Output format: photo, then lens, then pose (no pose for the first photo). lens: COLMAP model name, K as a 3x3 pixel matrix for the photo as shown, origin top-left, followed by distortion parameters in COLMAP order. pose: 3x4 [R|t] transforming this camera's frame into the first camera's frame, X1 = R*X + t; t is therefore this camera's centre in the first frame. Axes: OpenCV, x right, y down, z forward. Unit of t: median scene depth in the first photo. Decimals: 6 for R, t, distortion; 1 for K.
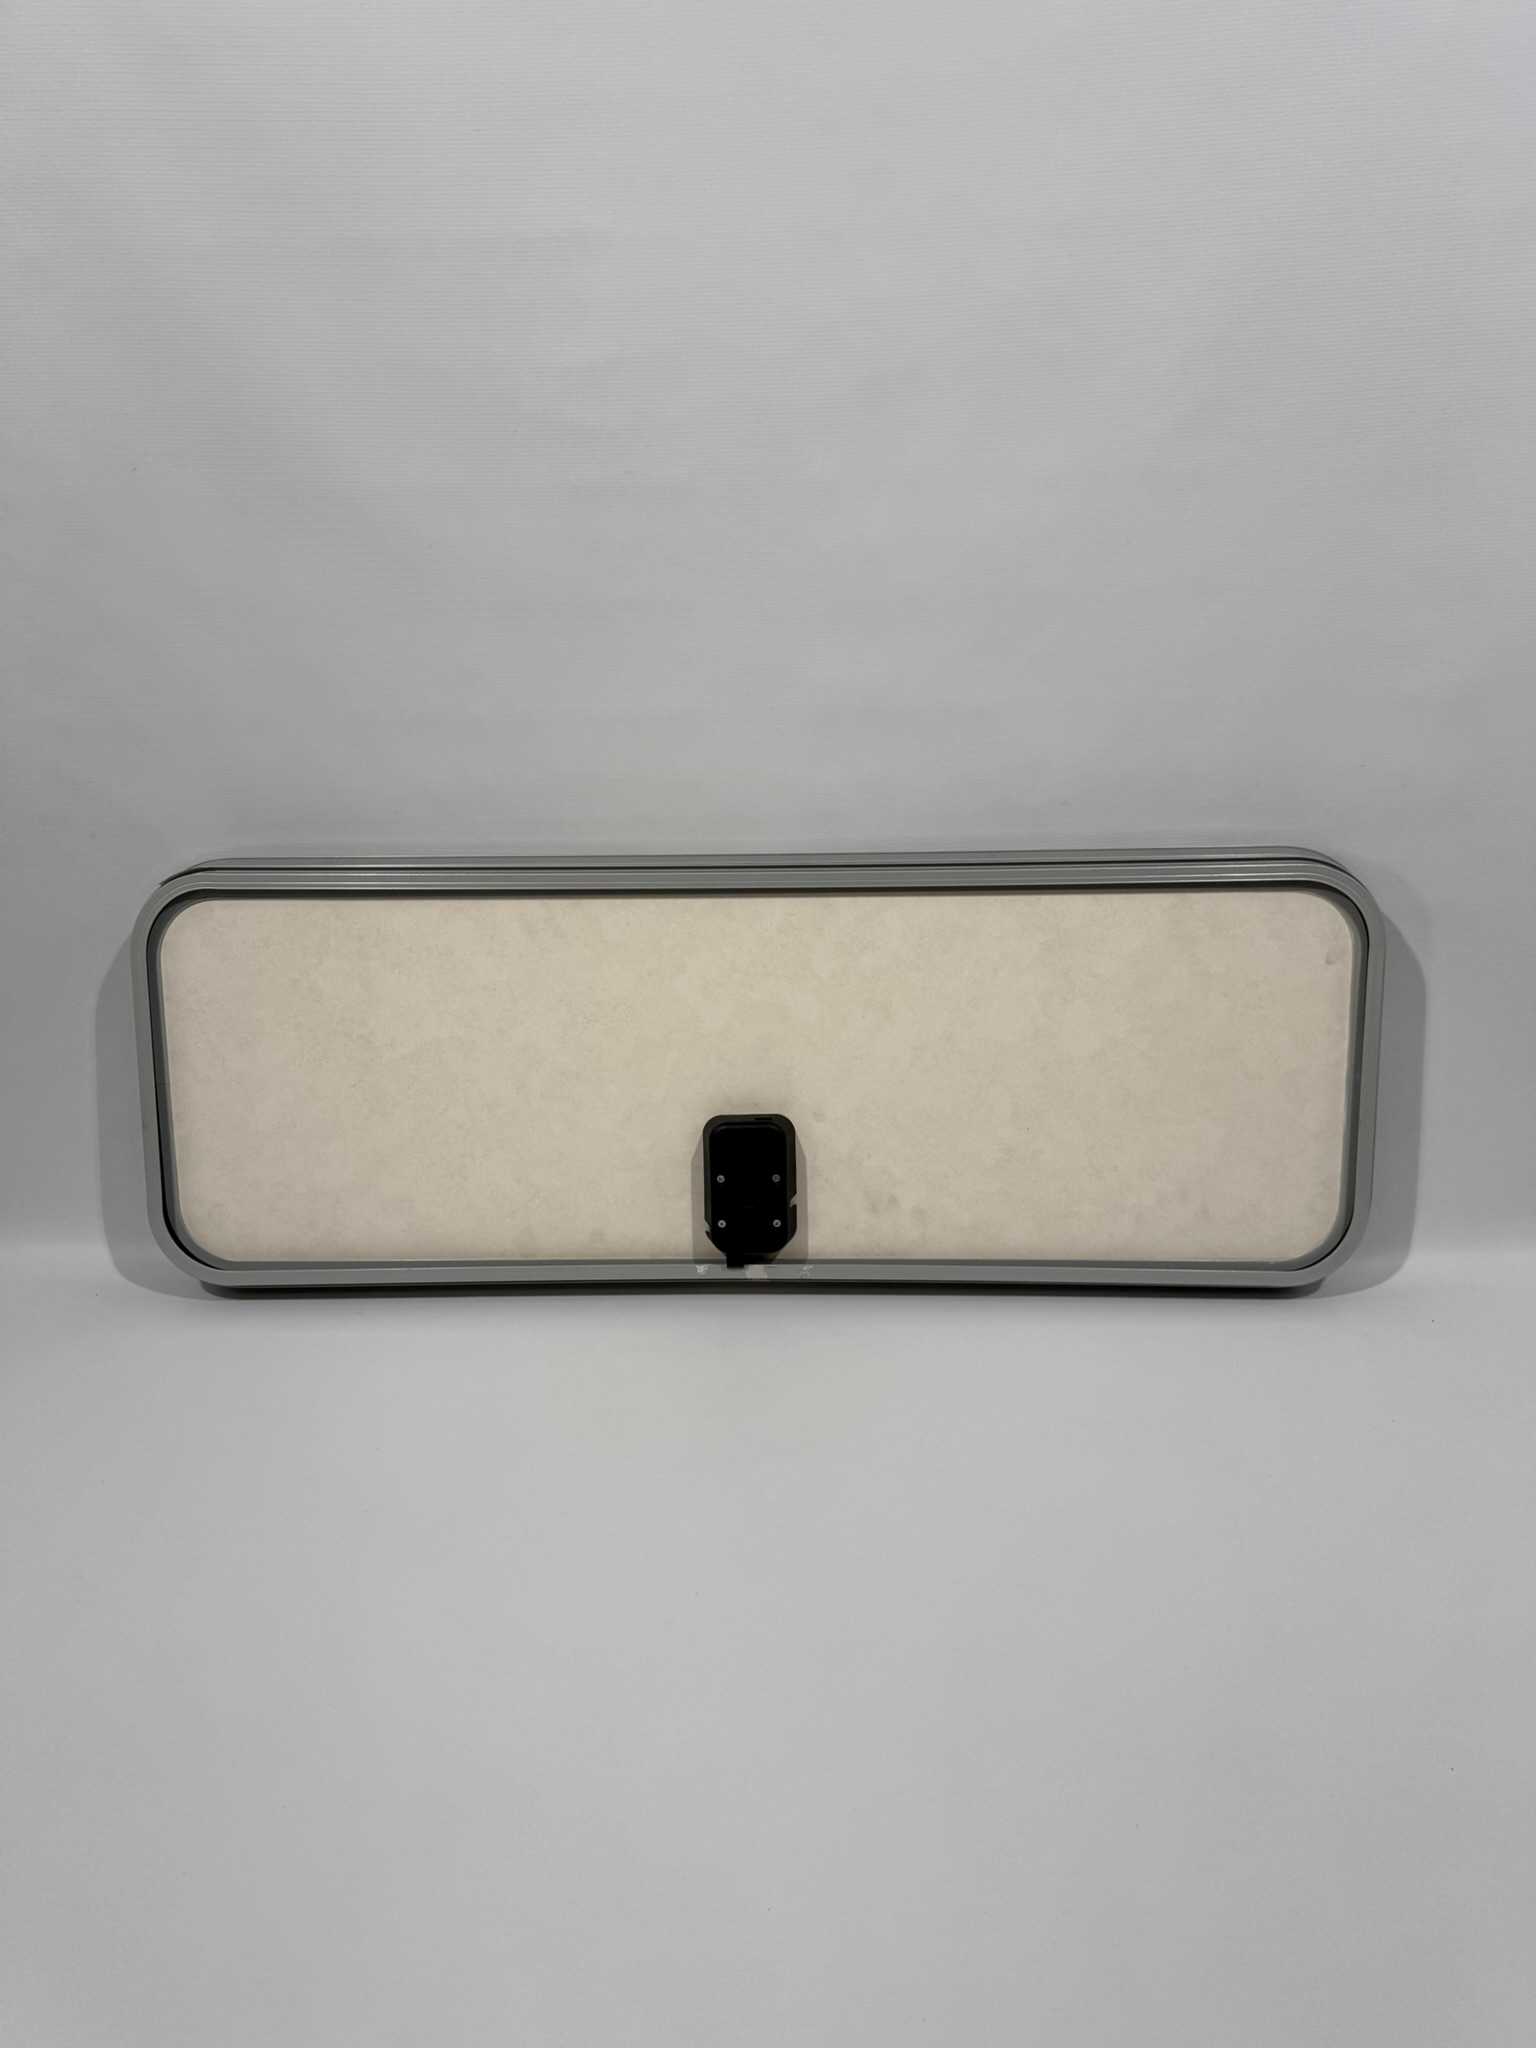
lens RADIAL K [[1426.0, 0, 768.0], [0, 1426.0, 1024.0], [0, 0, 1]] dist [0.026856, -0.003459]
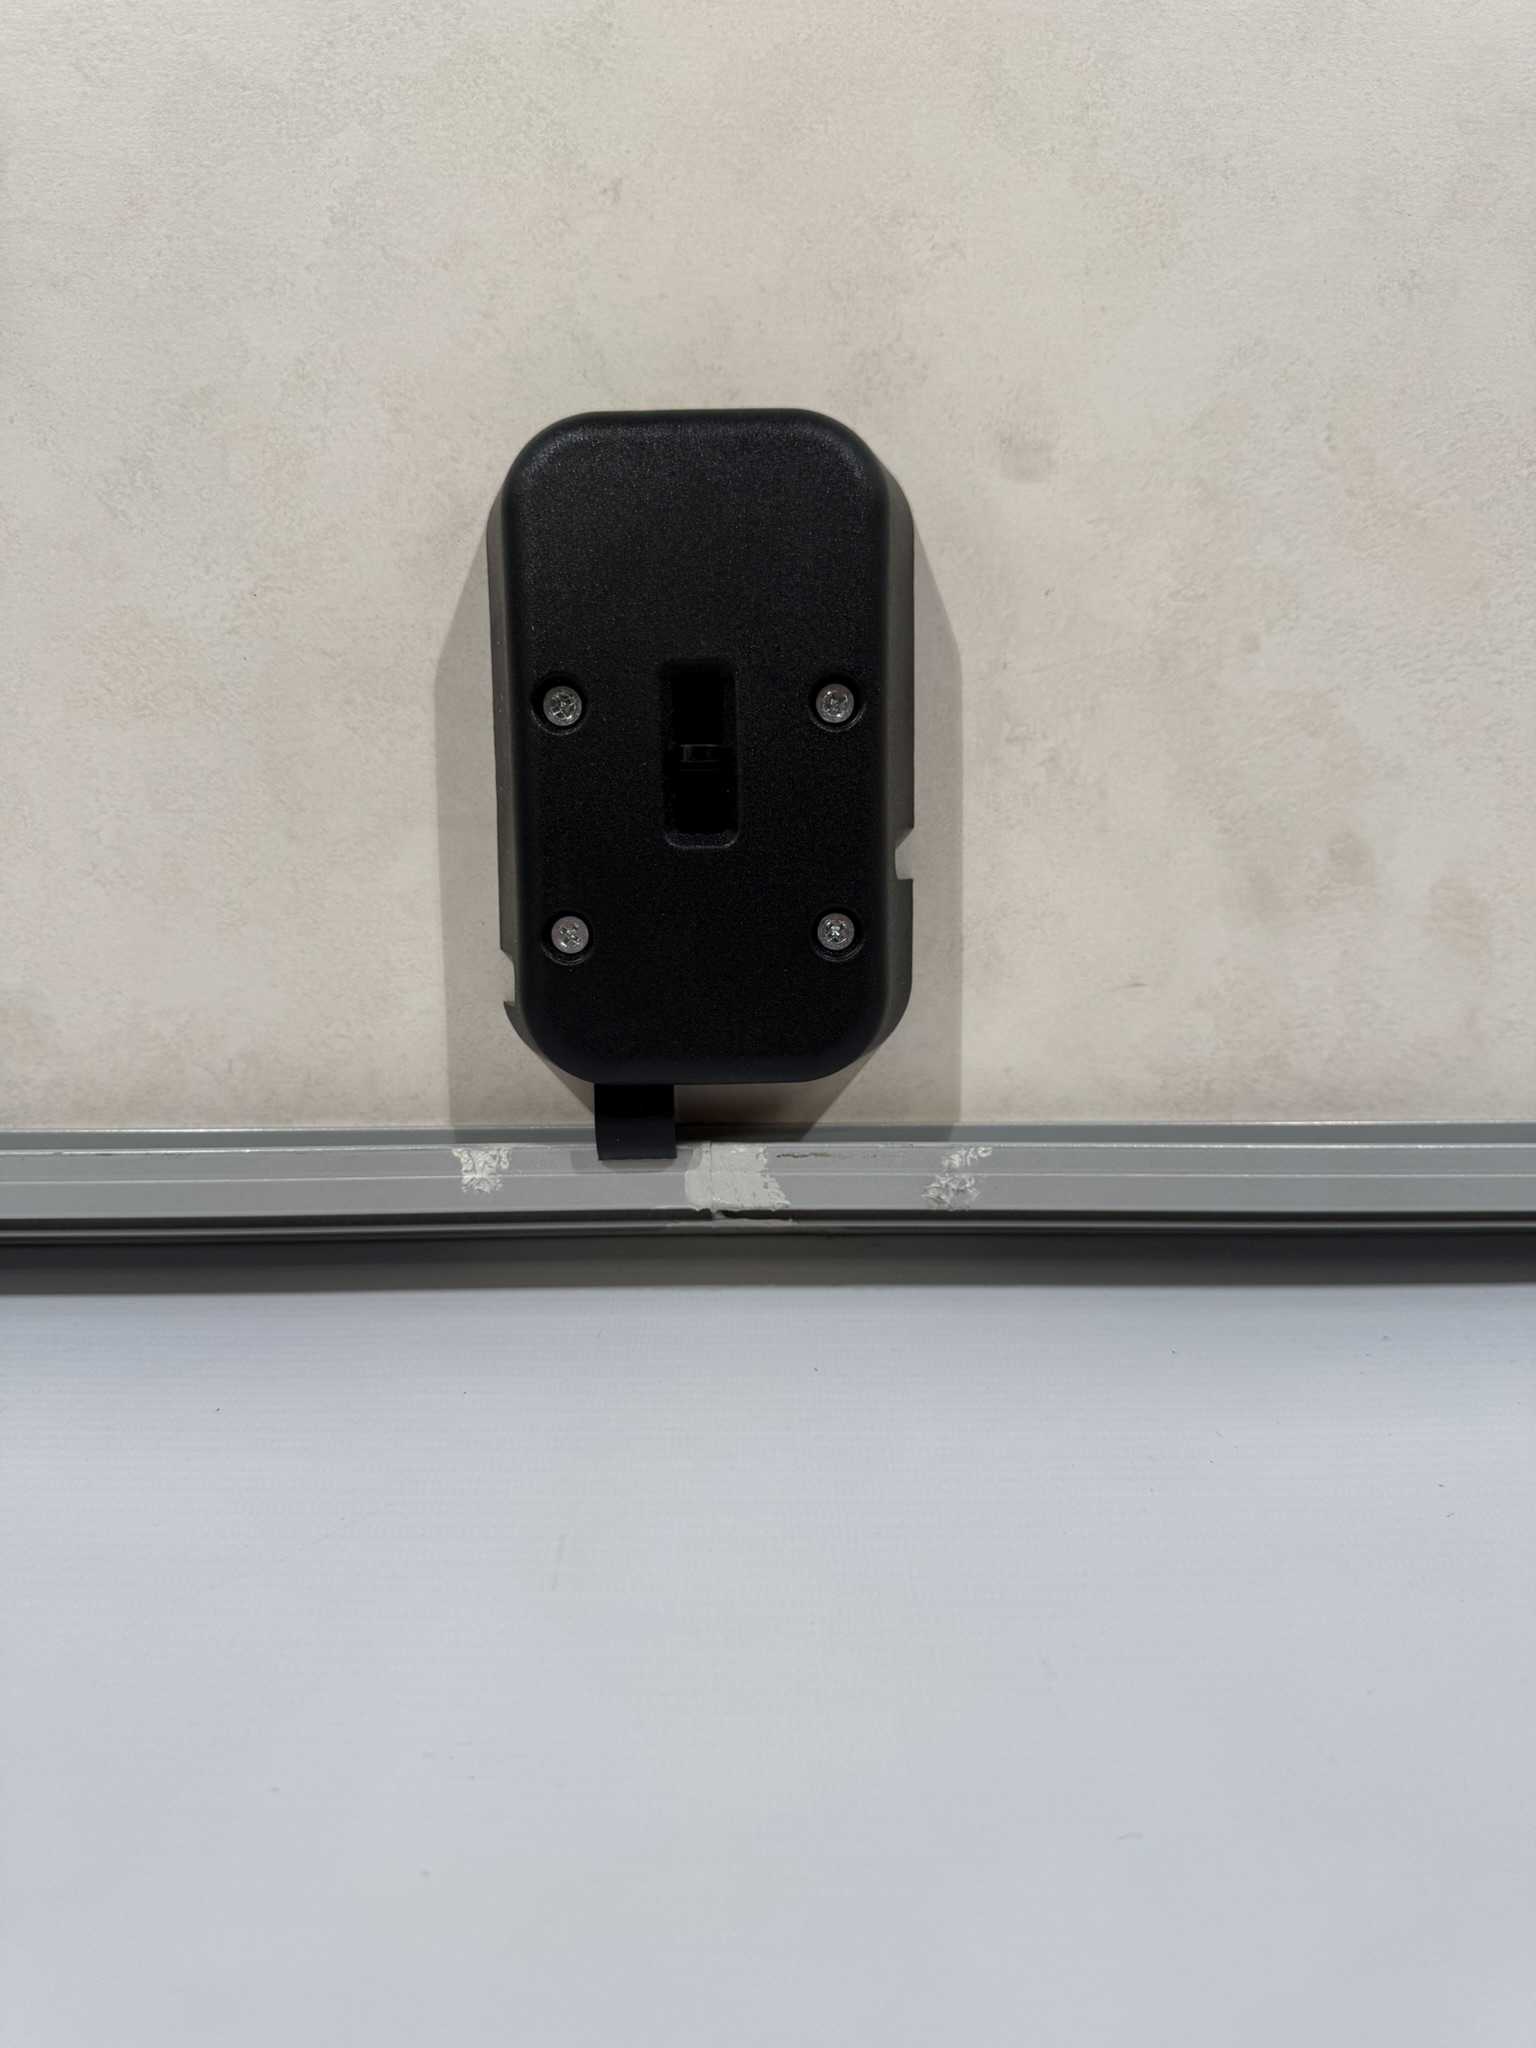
lens RADIAL K [[1426.0, 0, 768.0], [0, 1426.0, 1024.0], [0, 0, 1]] dist [0.026856, -0.003459]
pose [[0.999435, 0.003286, 0.033441, -0.010255], [-0.001959, 0.999211, -0.039659, 0.159140], [-0.033545, 0.039571, 0.998654, 0.782918]]
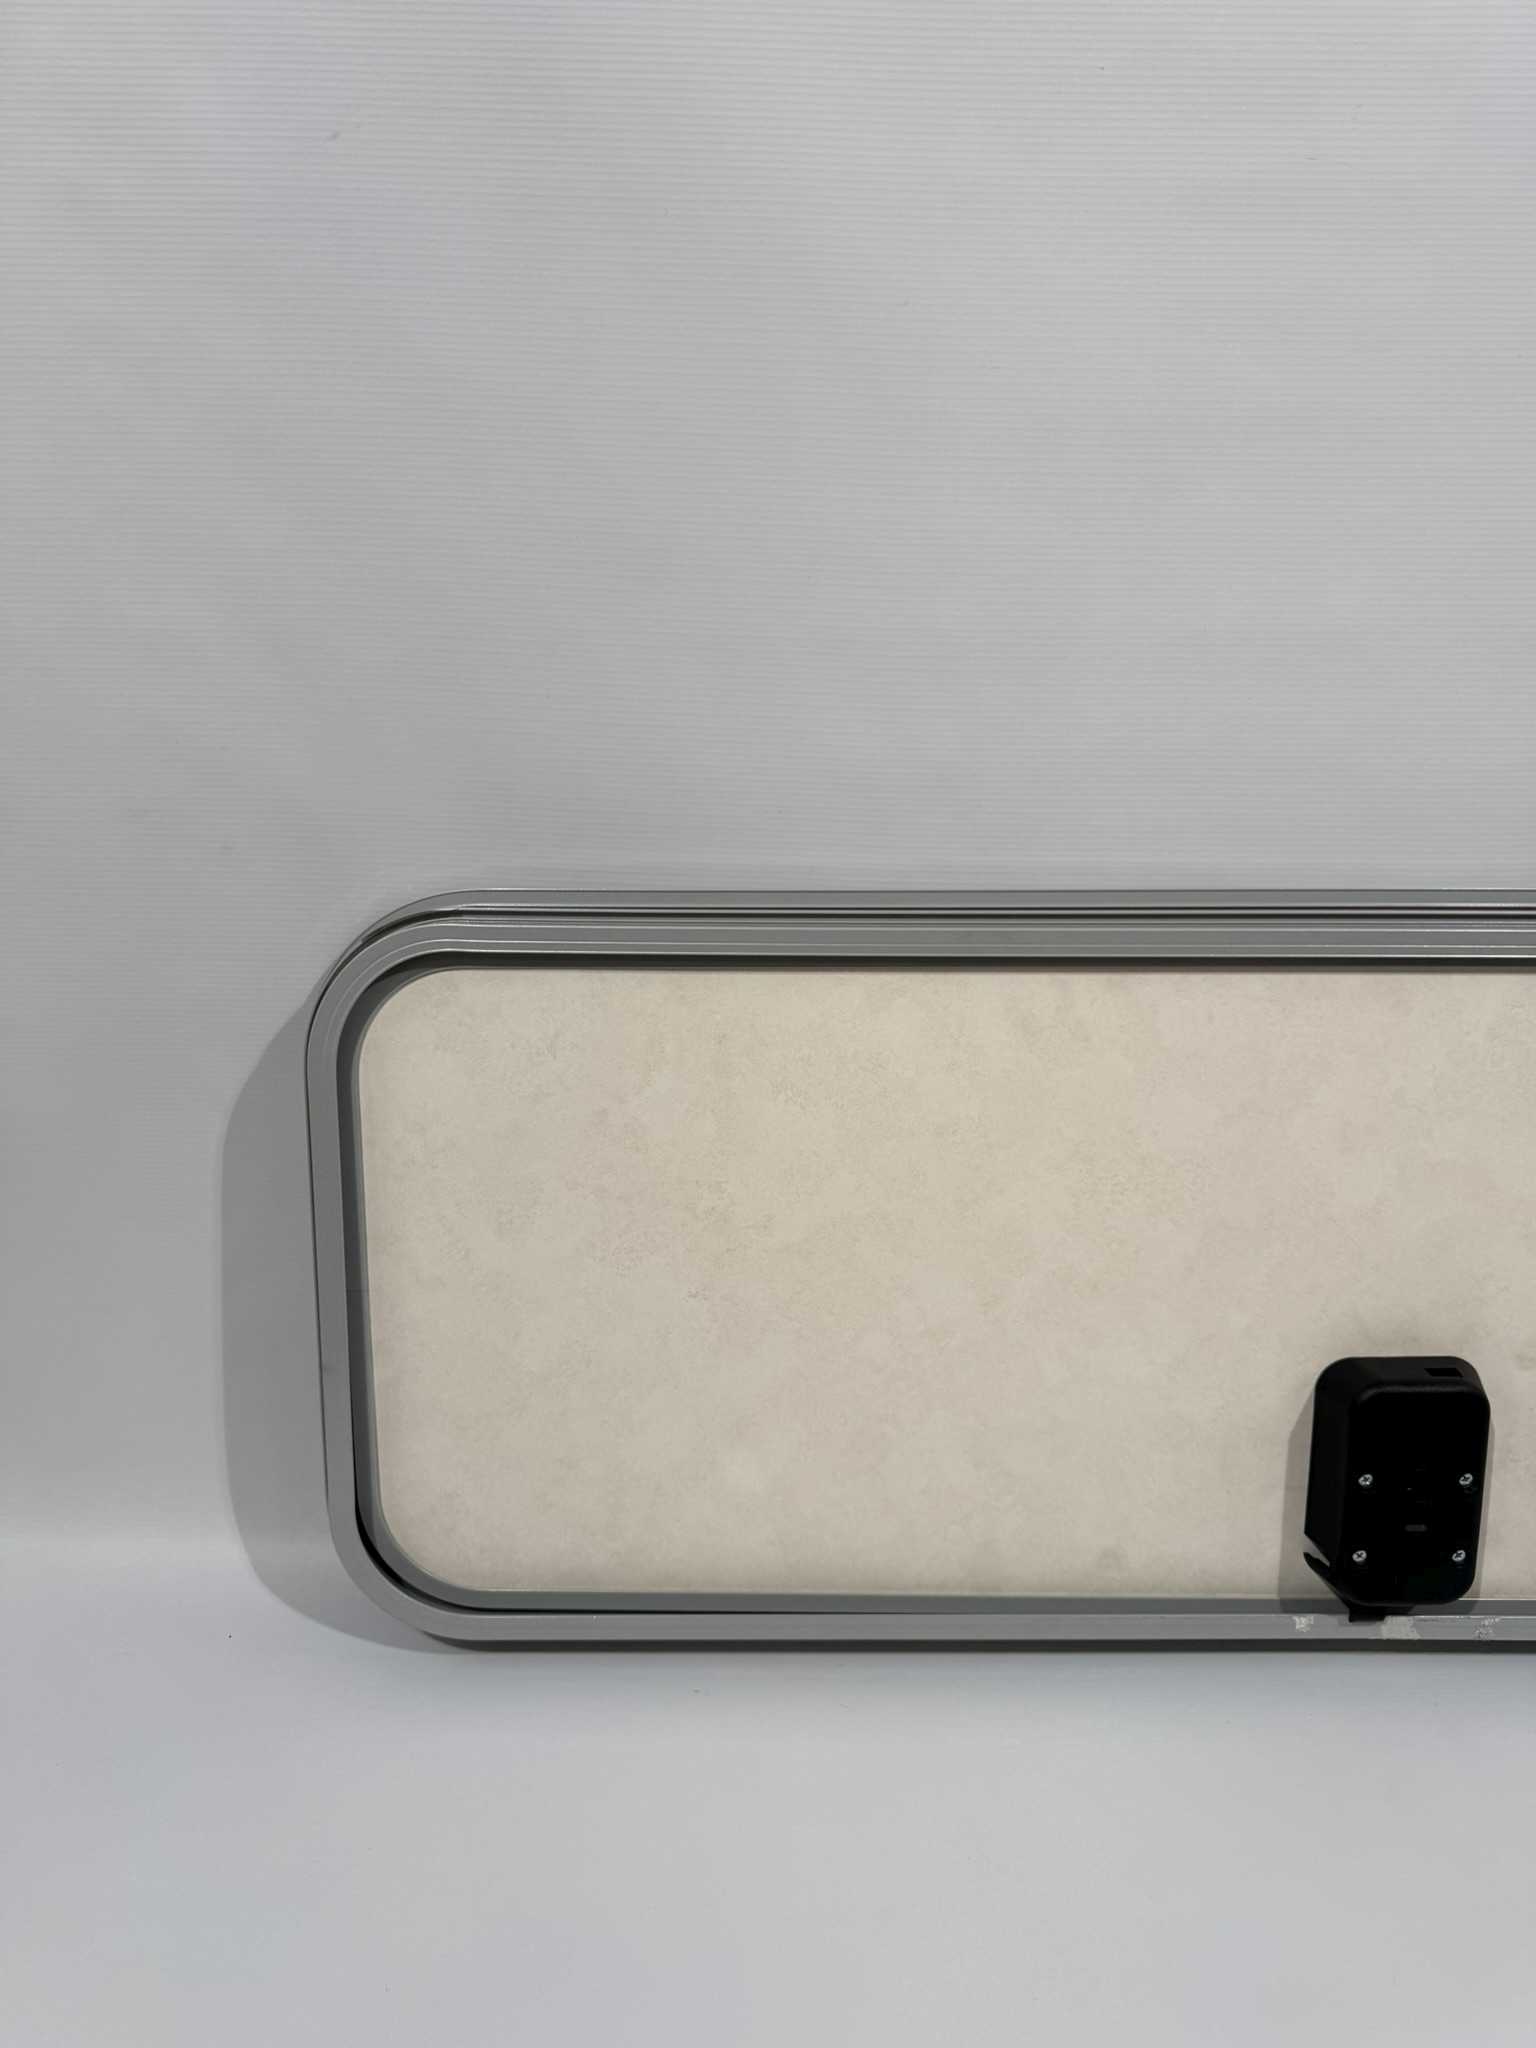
lens RADIAL K [[1426.0, 0, 768.0], [0, 1426.0, 1024.0], [0, 0, 1]] dist [0.026856, -0.003459]
pose [[0.999910, 0.008546, 0.010381, -0.268183], [-0.008727, 0.999809, 0.017512, -0.074745], [-0.010230, -0.017601, 0.999793, 0.436701]]
